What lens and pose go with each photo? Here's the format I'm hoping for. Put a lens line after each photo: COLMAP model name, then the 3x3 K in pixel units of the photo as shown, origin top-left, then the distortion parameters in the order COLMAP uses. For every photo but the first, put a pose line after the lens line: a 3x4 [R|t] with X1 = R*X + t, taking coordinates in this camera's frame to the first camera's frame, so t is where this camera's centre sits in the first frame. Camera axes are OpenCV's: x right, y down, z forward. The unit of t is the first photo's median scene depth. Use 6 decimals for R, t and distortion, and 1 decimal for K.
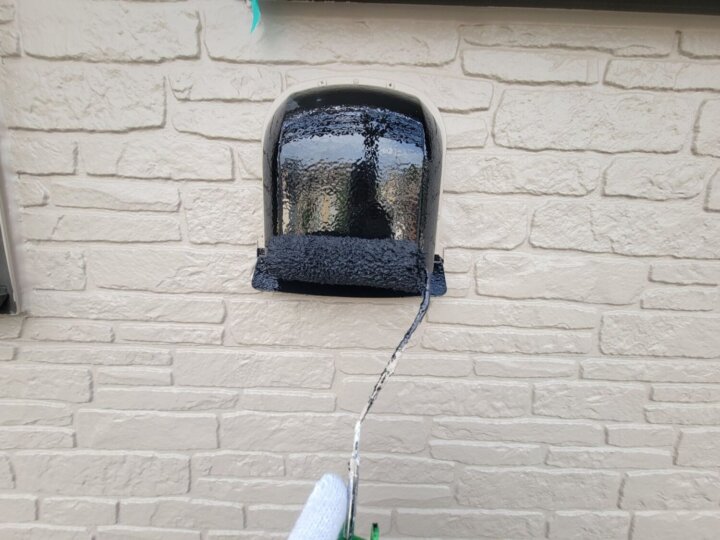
lens RADIAL K [[291.2, 0, 357.6], [0, 291.2, 264.4], [0, 0, 1]] dist [0.003367, -0.002229]
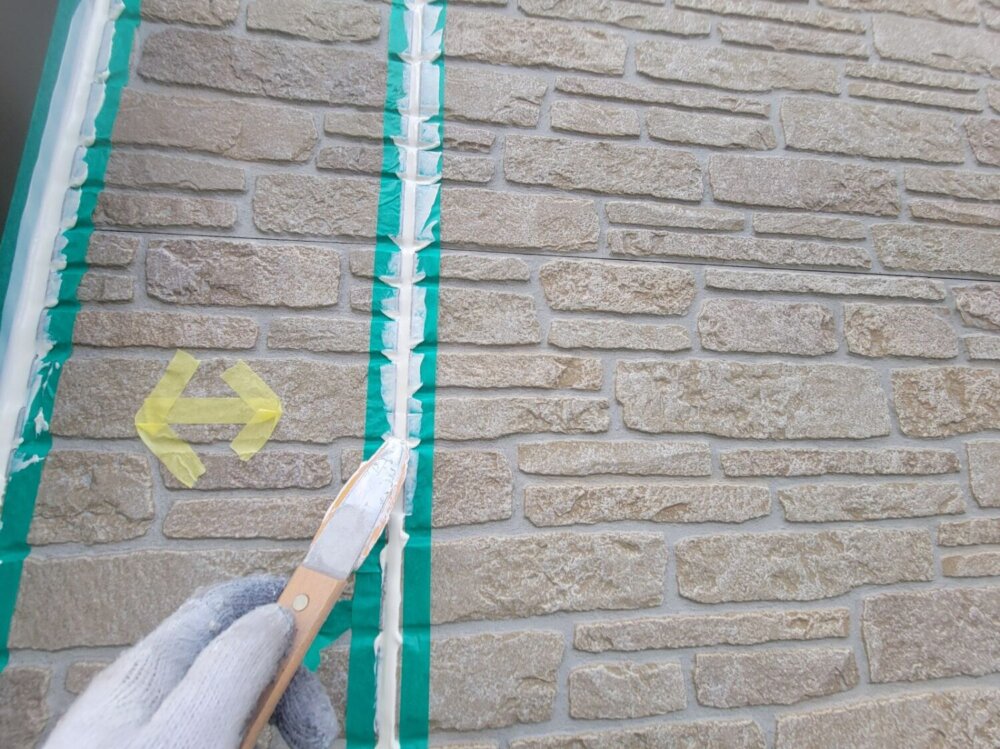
lens RADIAL K [[404.4, 0, 478.1], [0, 404.4, 366.5], [0, 0, 1]] dist [0.003367, -0.002229]
pose [[0.992180, -0.010733, 0.124352, 1.252840], [0.054235, 0.934398, -0.352078, 0.950762], [-0.112415, 0.356069, 0.927673, 0.256867]]
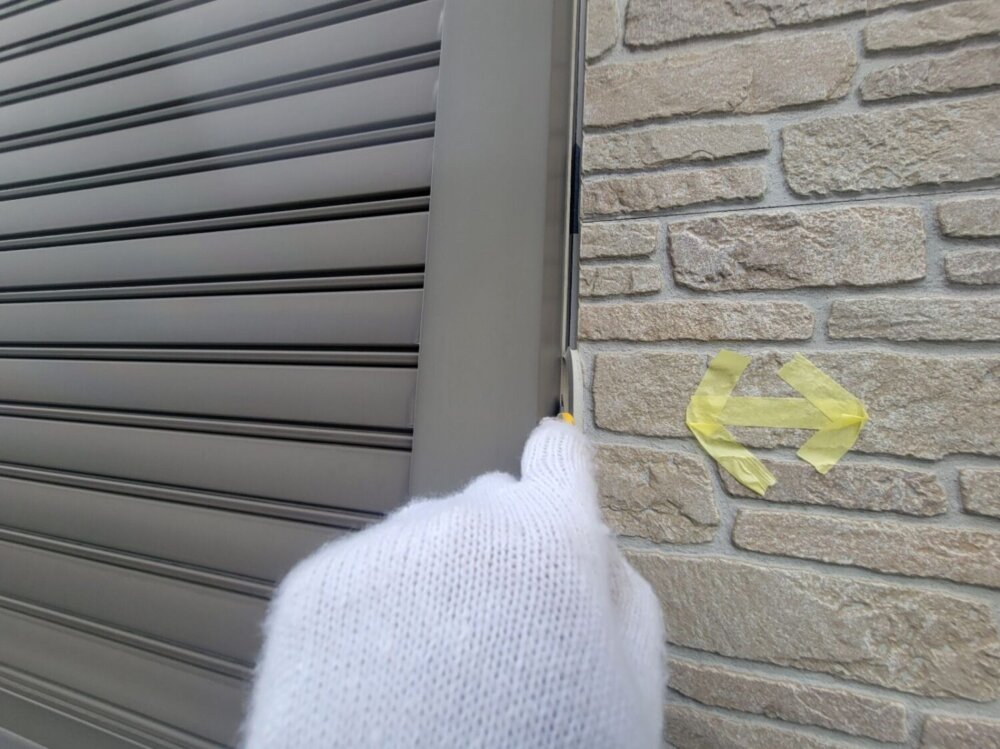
lens RADIAL K [[404.4, 0, 494.8], [0, 404.4, 363.1], [0, 0, 1]] dist [0.003367, -0.002229]
pose [[0.961328, -0.015842, -0.274950, 0.542581], [-0.062906, 0.959322, -0.275215, 0.861971], [0.268126, 0.281868, 0.921227, 0.288607]]
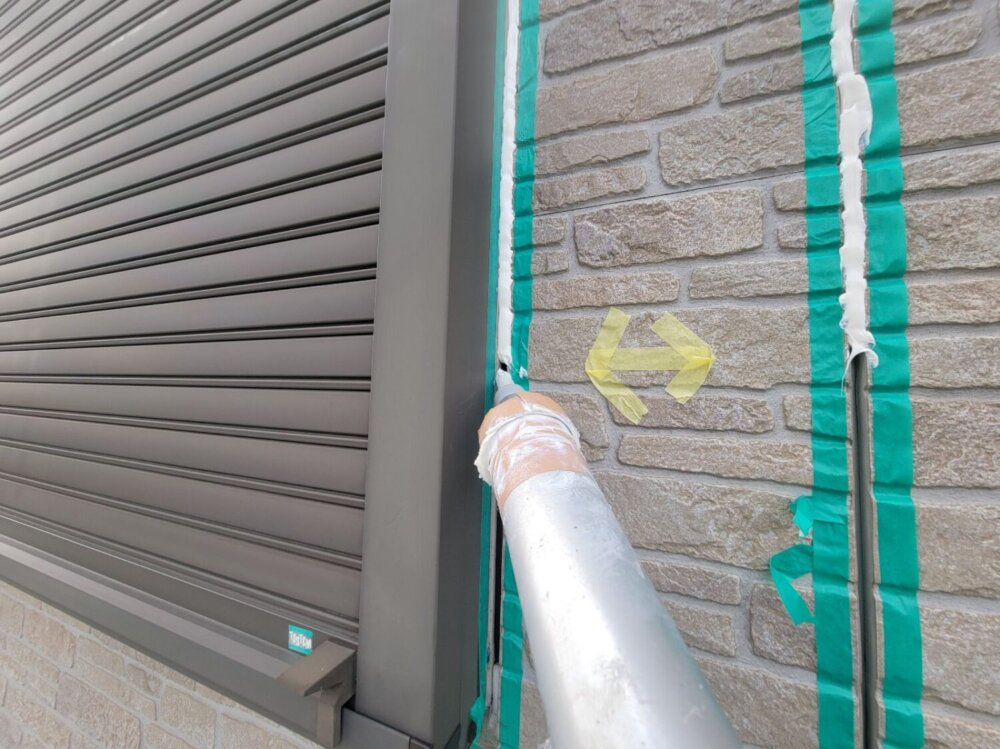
lens RADIAL K [[404.4, 0, 495.8], [0, 404.4, 361.8], [0, 0, 1]] dist [0.003367, -0.002229]
pose [[0.914779, -0.042078, -0.401758, 0.874476], [-0.063457, 0.967243, -0.245792, 0.972828], [0.398940, 0.250339, 0.882143, 0.156452]]
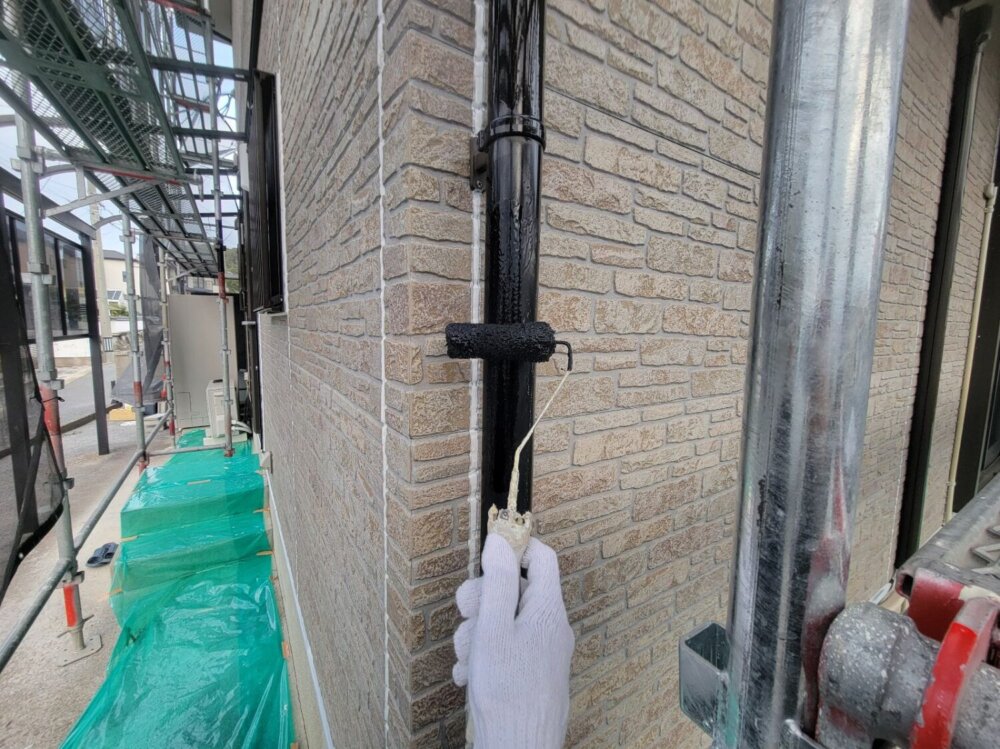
lens RADIAL K [[404.4, 0, 492.7], [0, 404.4, 369.8], [0, 0, 1]] dist [0.003367, -0.002229]
pose [[0.847049, -0.074237, 0.526304, -1.341750], [0.095610, 0.995327, -0.013485, 0.083150], [-0.522844, 0.061742, 0.850189, -0.362768]]
